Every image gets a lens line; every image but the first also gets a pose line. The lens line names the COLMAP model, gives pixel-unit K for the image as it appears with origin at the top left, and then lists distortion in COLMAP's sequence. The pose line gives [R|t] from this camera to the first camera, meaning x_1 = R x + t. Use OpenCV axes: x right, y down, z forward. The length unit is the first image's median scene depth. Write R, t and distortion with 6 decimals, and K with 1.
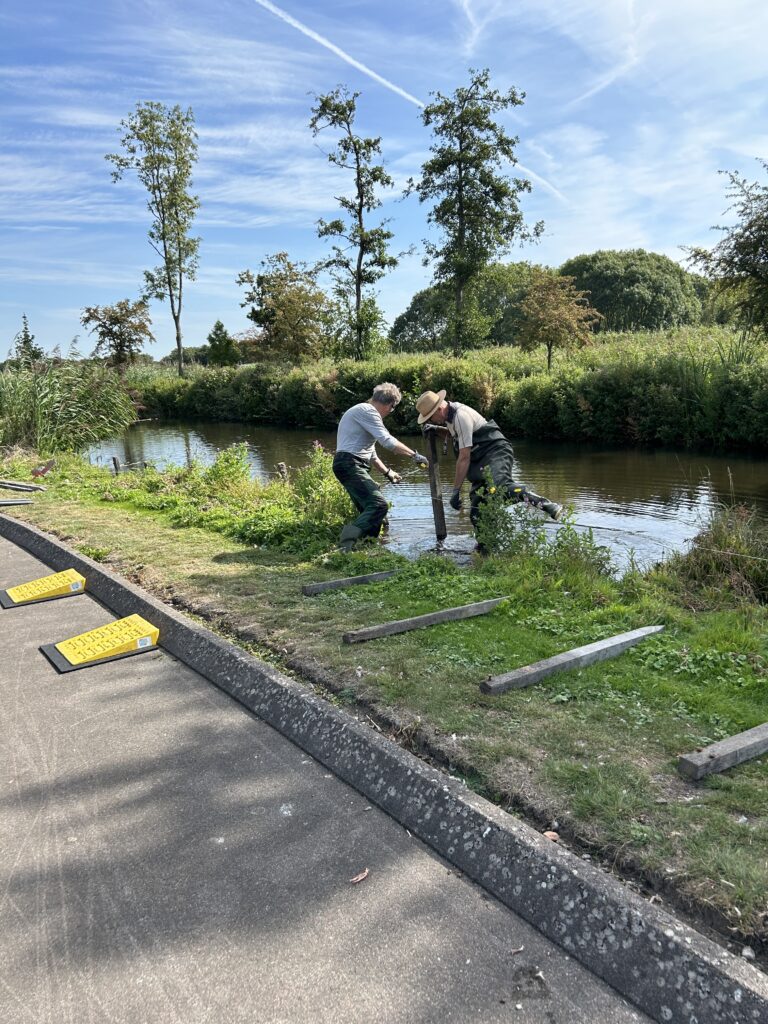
lens RADIAL K [[794.6, 0, 381.4], [0, 794.6, 500.3], [0, 0, 1]] dist [0.029729, -0.006619]
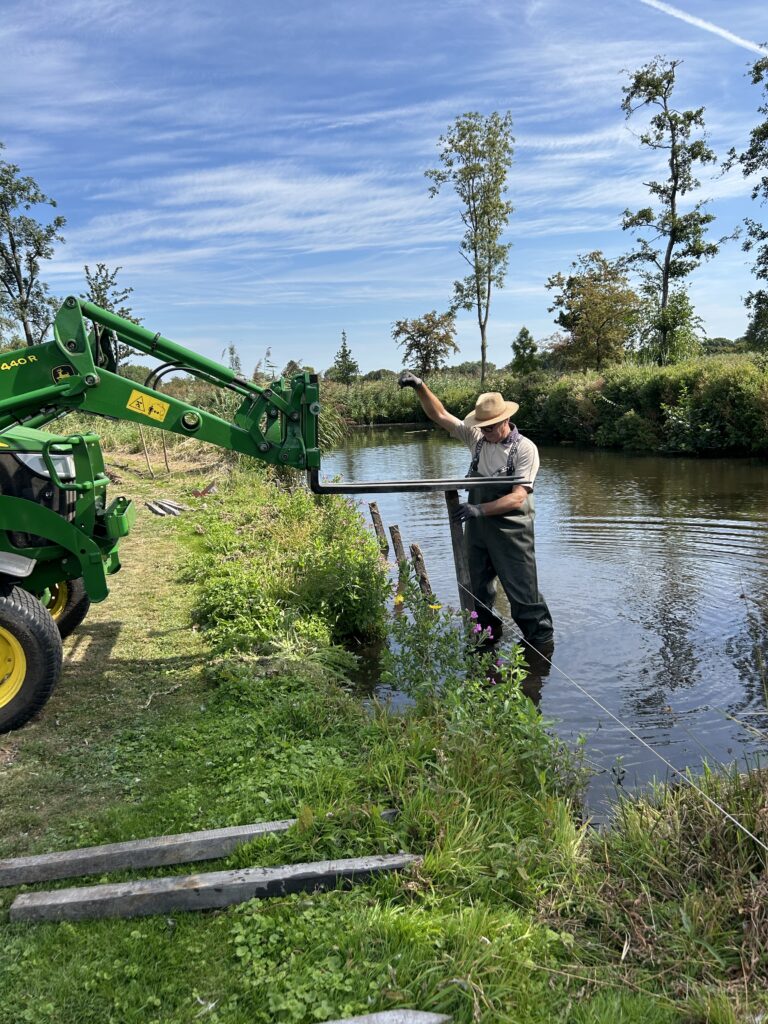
lens RADIAL K [[769.6, 0, 387.7], [0, 769.6, 510.4], [0, 0, 1]] dist [0.047429, -0.052989]
pose [[0.905063, 0.054455, -0.421776, 0.069030], [-0.049573, 0.998516, 0.022542, -0.017472], [0.422378, 0.000506, 0.906420, 0.086510]]
